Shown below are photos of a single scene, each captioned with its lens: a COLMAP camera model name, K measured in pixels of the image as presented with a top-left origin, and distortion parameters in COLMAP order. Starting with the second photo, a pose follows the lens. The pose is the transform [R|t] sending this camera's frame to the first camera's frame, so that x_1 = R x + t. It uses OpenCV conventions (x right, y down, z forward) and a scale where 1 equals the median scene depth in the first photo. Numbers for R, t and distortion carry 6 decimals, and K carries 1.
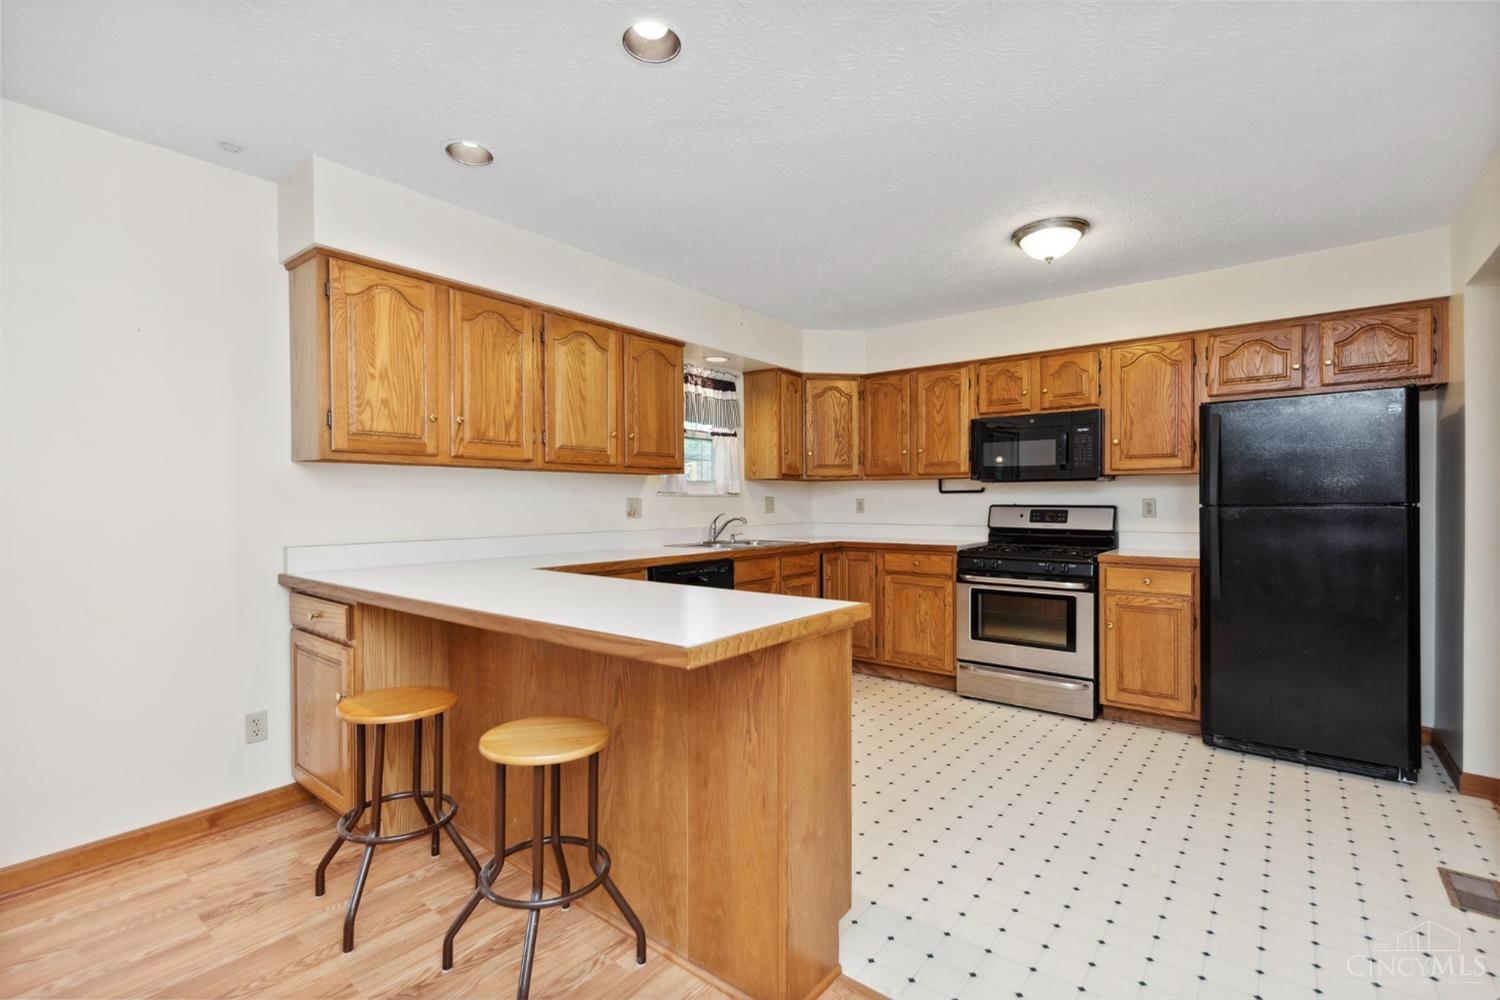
lens RADIAL K [[671.8, 0, 738.2], [0, 671.8, 512.0], [0, 0, 1]] dist [0.001794, 0.000815]
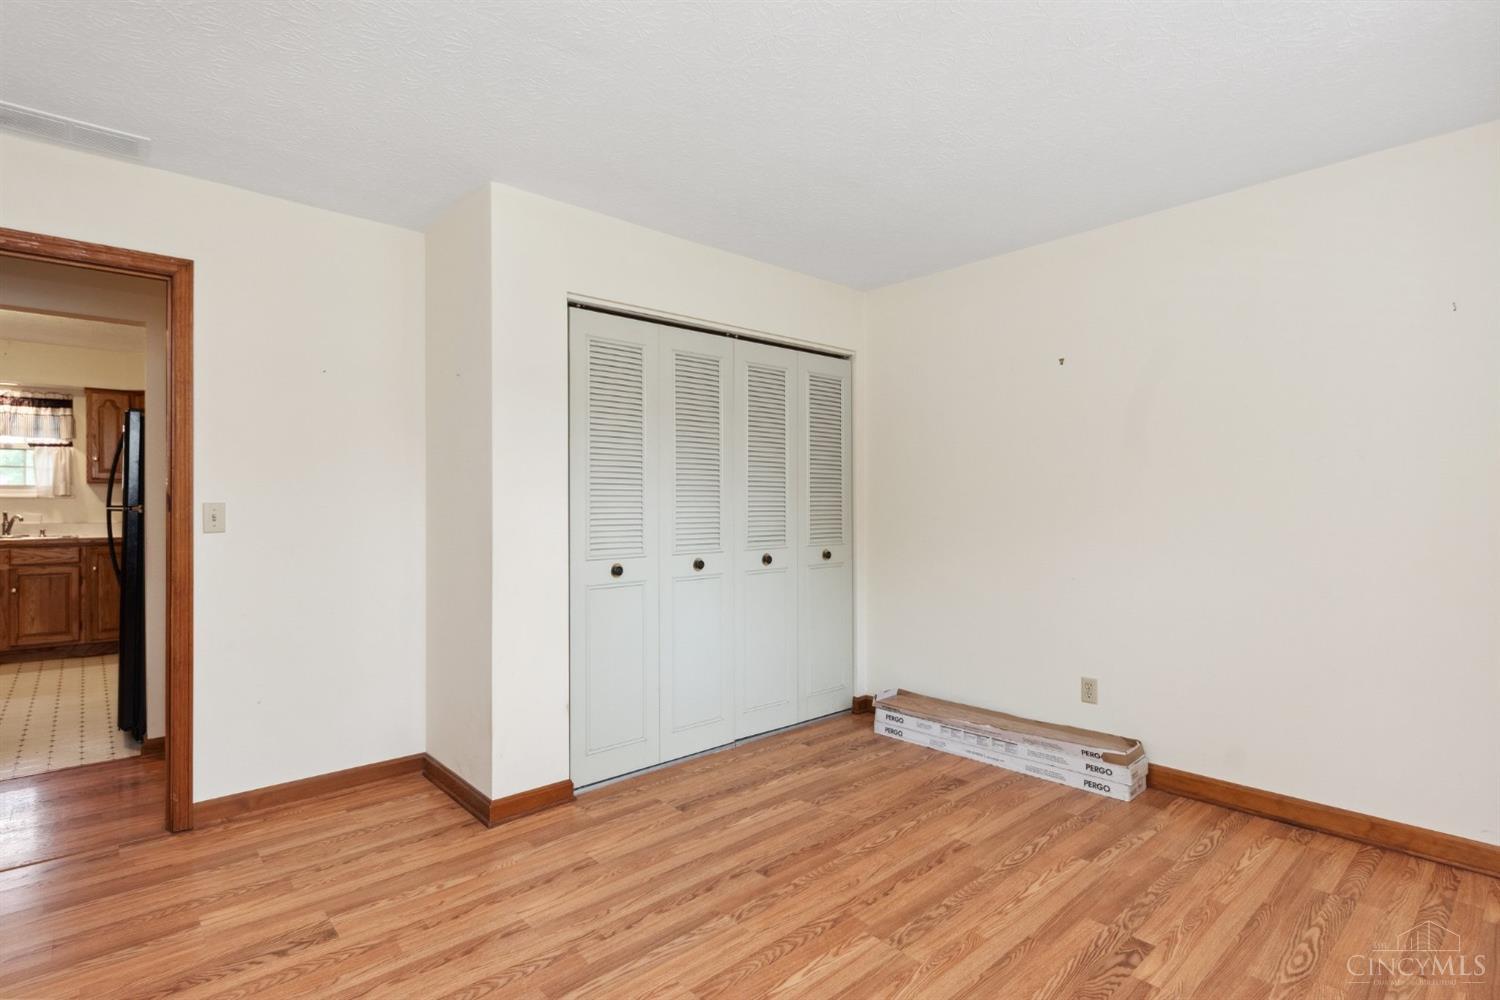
lens RADIAL K [[770.9, 0, 750.0], [0, 770.9, 500.0], [0, 0, 1]] dist [0.000830, 0.000310]
pose [[0.985796, 0.000290, -0.167944, 1.626804], [-0.003412, 0.999827, -0.018303, 0.000898], [0.167910, 0.018617, 0.985627, -0.133924]]
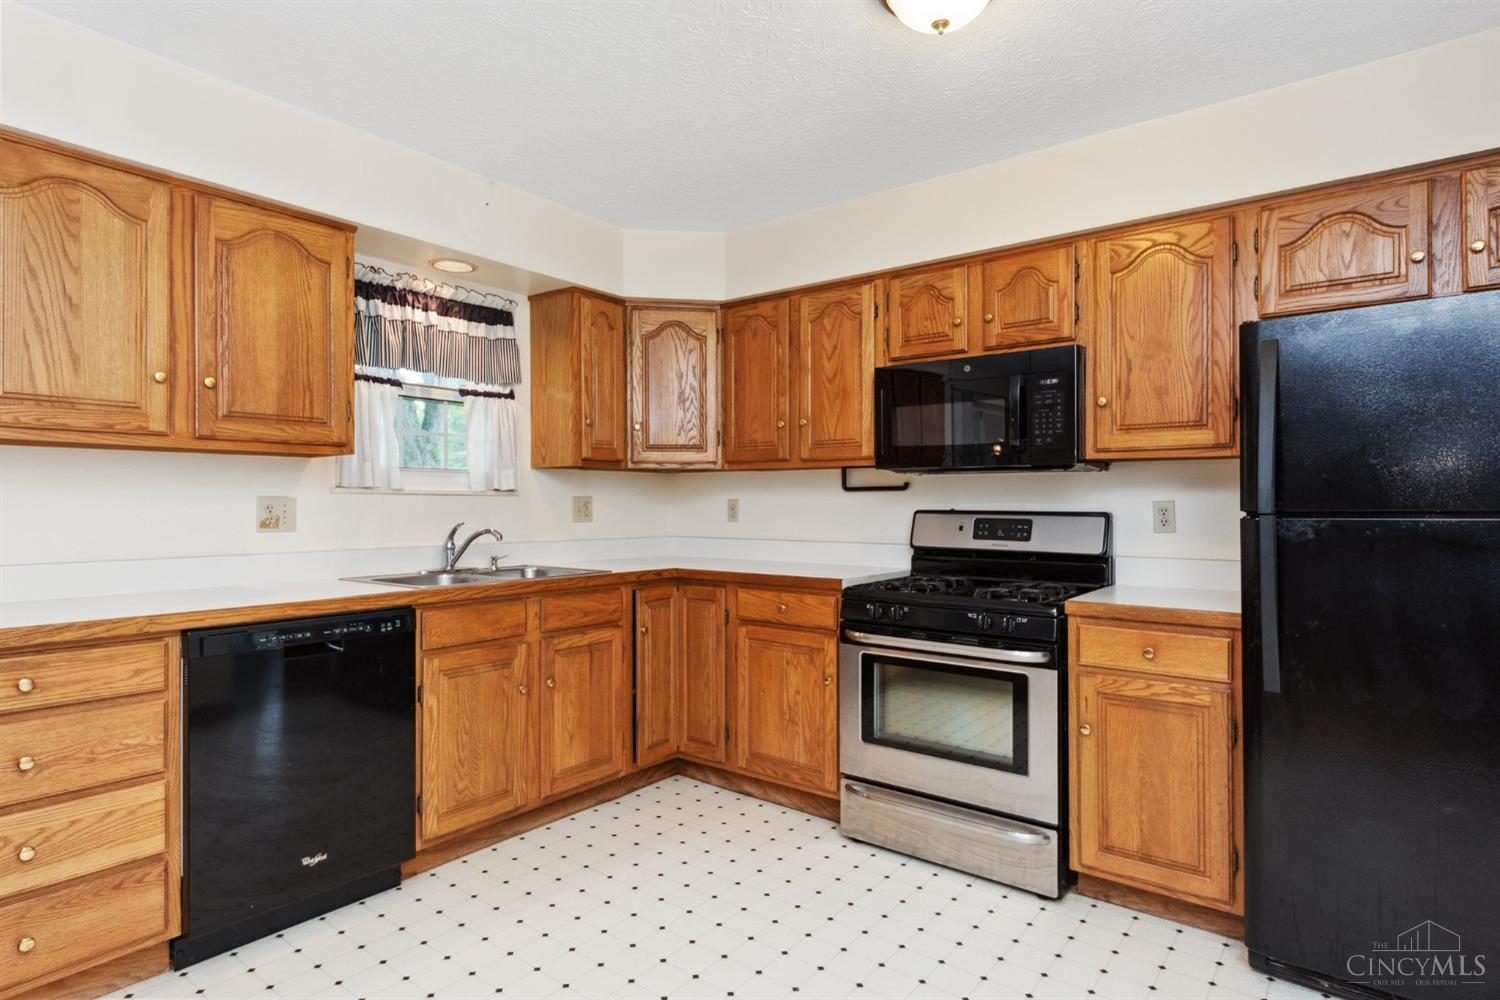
lens RADIAL K [[803.4, 0, 738.3], [0, 803.4, 505.8], [0, 0, 1]] dist [0.004579, -0.002783]
pose [[0.999866, 0.003477, 0.015972, 0.228714], [-0.003273, 0.999913, -0.012774, -0.005467], [-0.016015, 0.012720, 0.999791, 0.304461]]
